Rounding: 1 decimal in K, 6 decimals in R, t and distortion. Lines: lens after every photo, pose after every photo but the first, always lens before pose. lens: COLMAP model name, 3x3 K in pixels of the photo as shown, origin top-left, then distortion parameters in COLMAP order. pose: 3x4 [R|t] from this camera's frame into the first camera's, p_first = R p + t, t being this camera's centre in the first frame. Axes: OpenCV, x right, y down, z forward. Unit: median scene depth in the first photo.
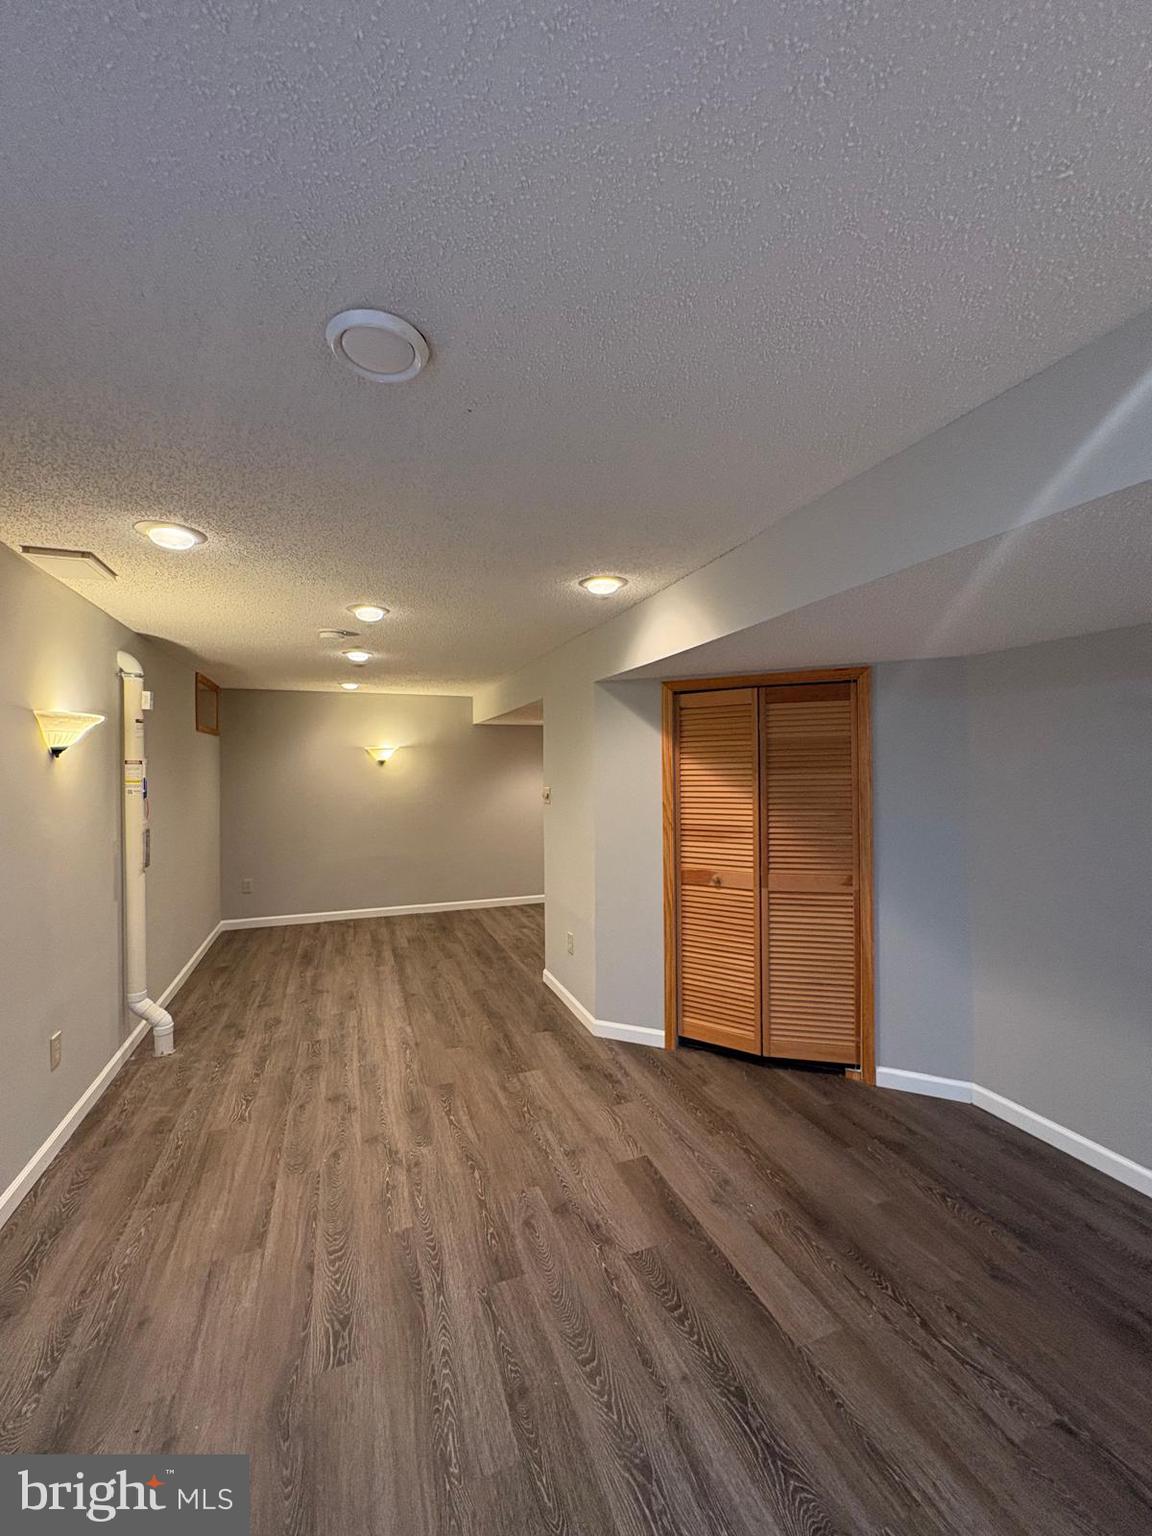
lens RADIAL K [[606.3, 0, 570.4], [0, 606.3, 768.0], [0, 0, 1]] dist [0.002669, -0.000904]
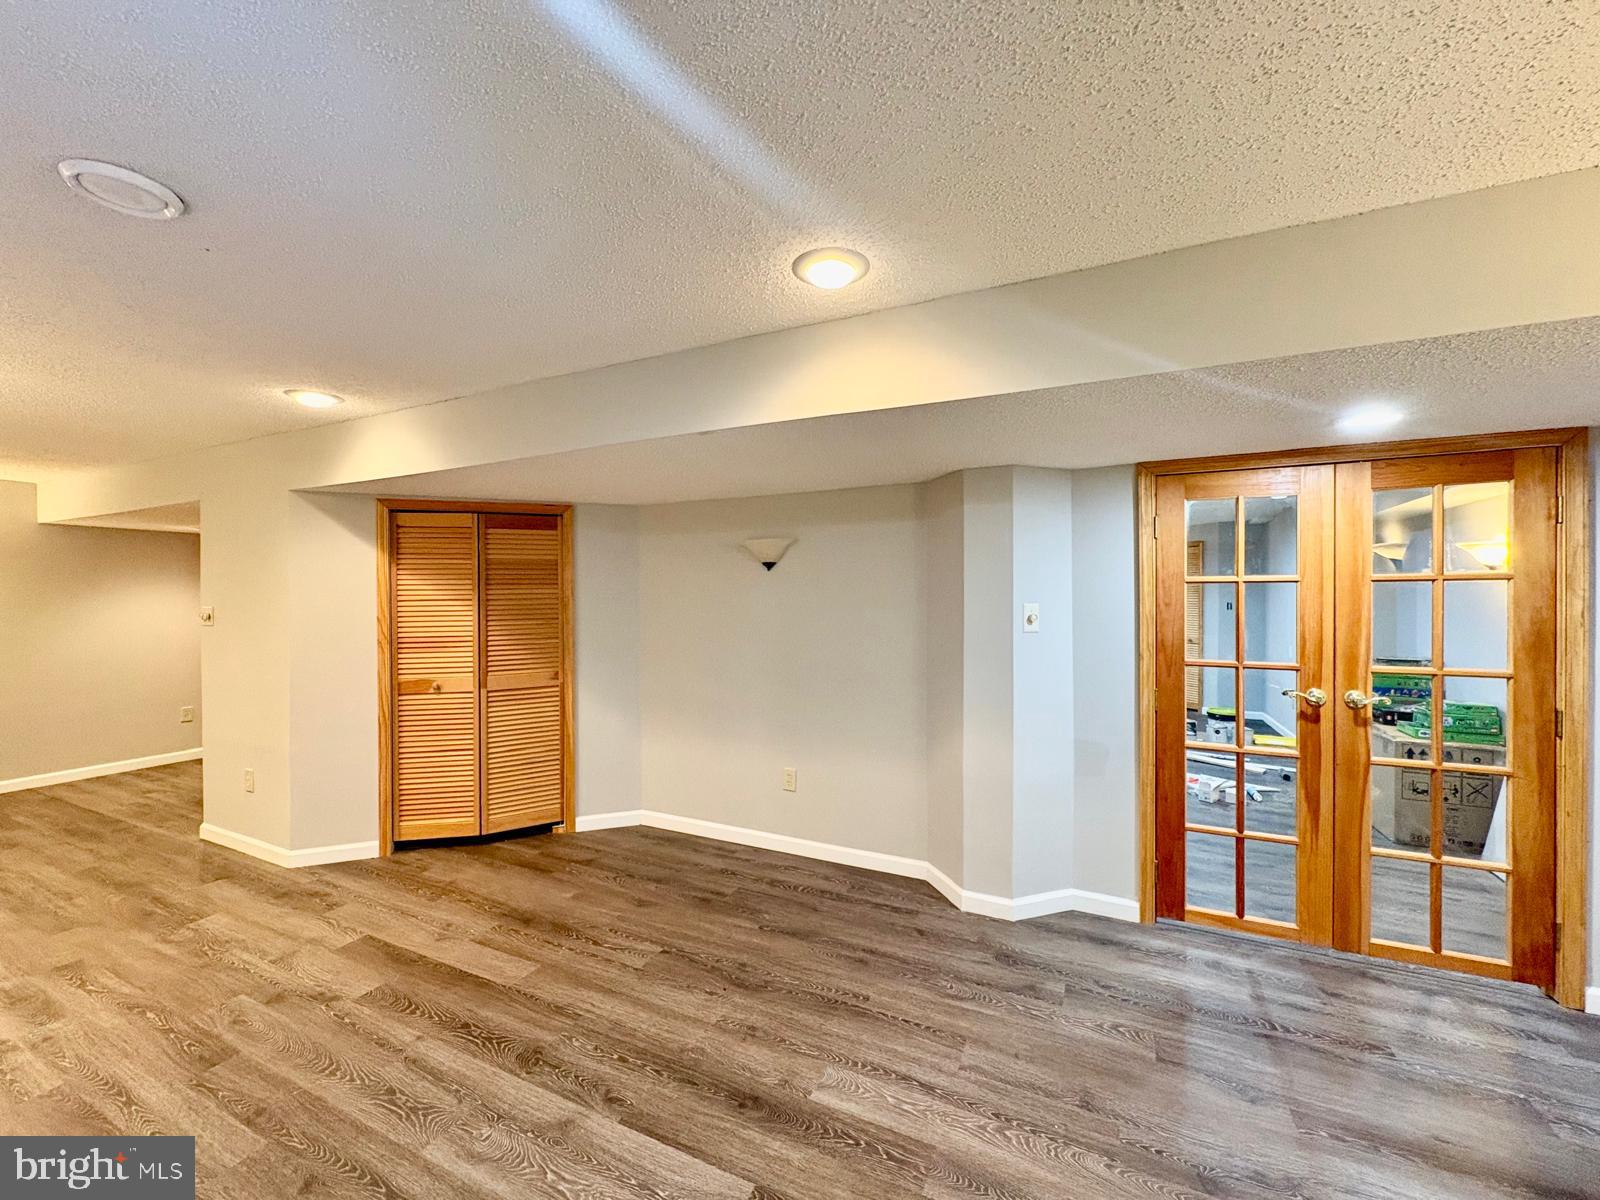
lens RADIAL K [[631.6, 0, 802.4], [0, 631.6, 598.0], [0, 0, 1]] dist [0.002669, -0.000904]
pose [[0.711665, 0.001367, 0.702518, -0.098264], [-0.002038, 0.999998, 0.000119, 0.026653], [-0.702516, -0.001516, 0.711666, -0.296085]]
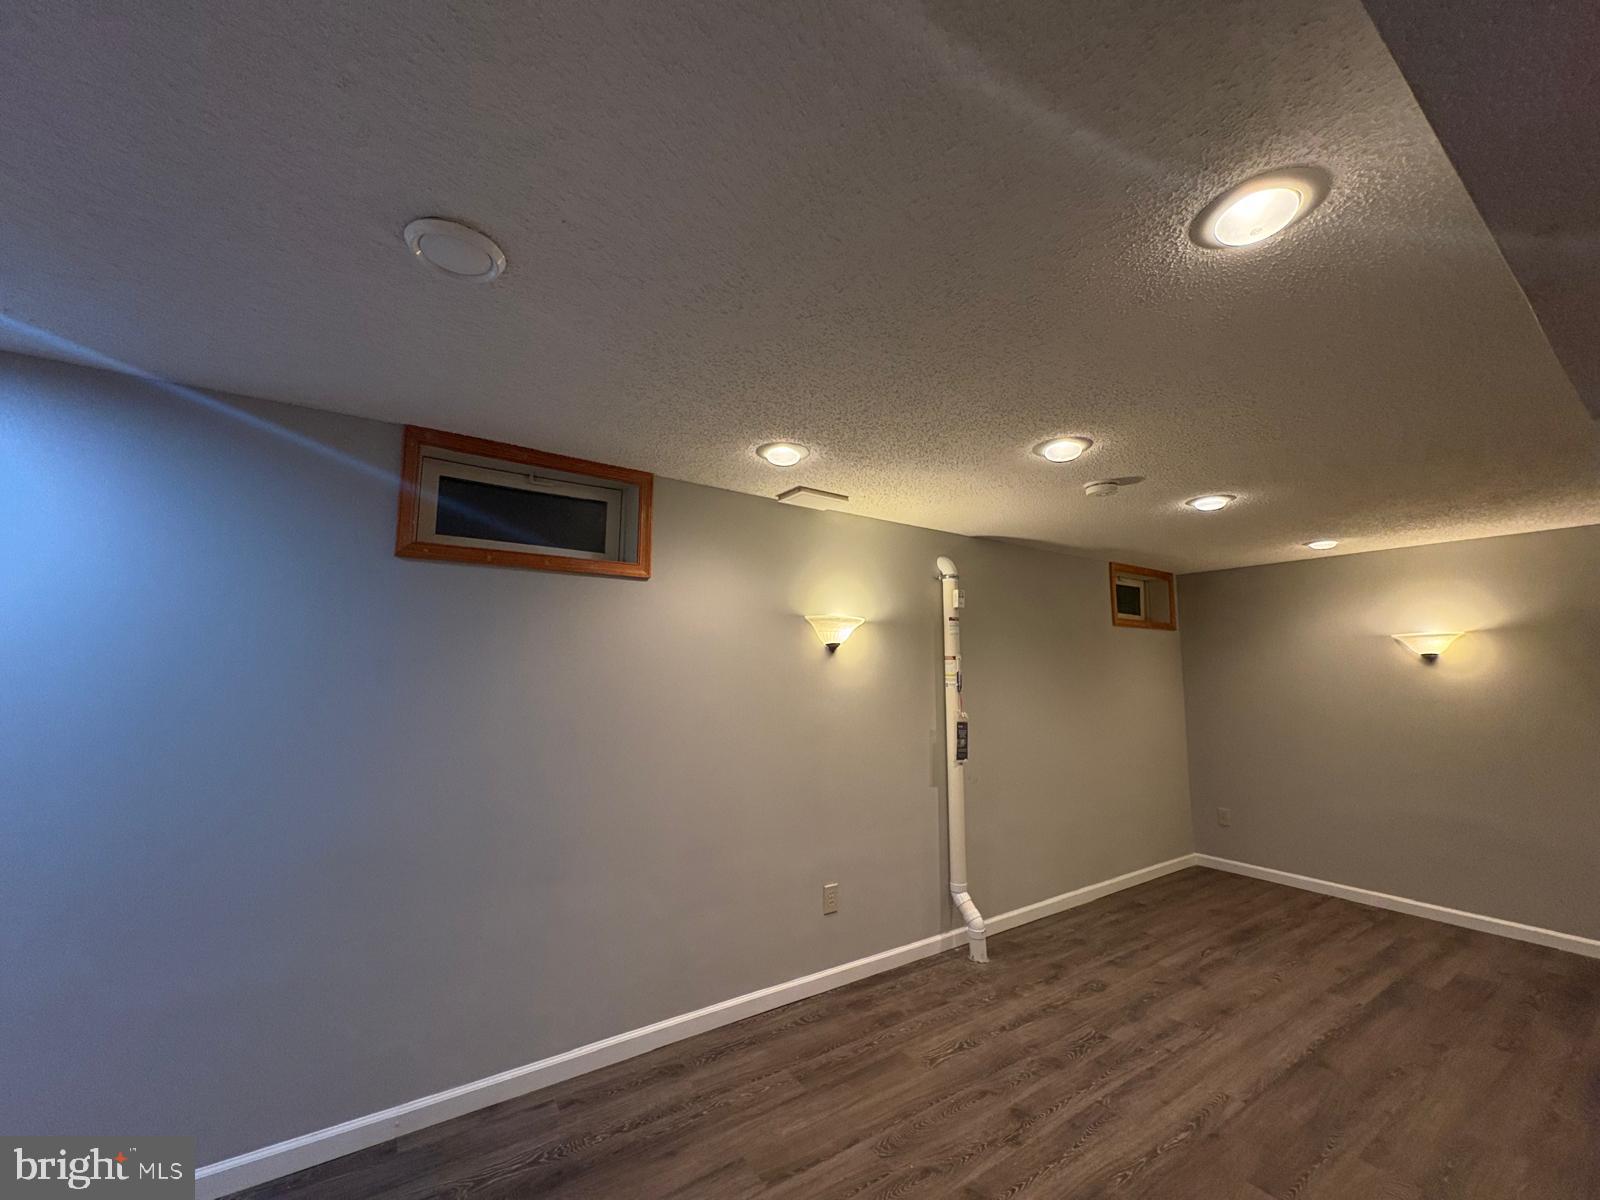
lens RADIAL K [[631.6, 0, 794.1], [0, 631.6, 606.2], [0, 0, 1]] dist [0.002669, -0.000904]
pose [[0.247314, -0.096436, -0.964124, 0.270652], [-0.007026, 0.994830, -0.101309, 0.013999], [0.968910, 0.031829, 0.245358, 0.428569]]
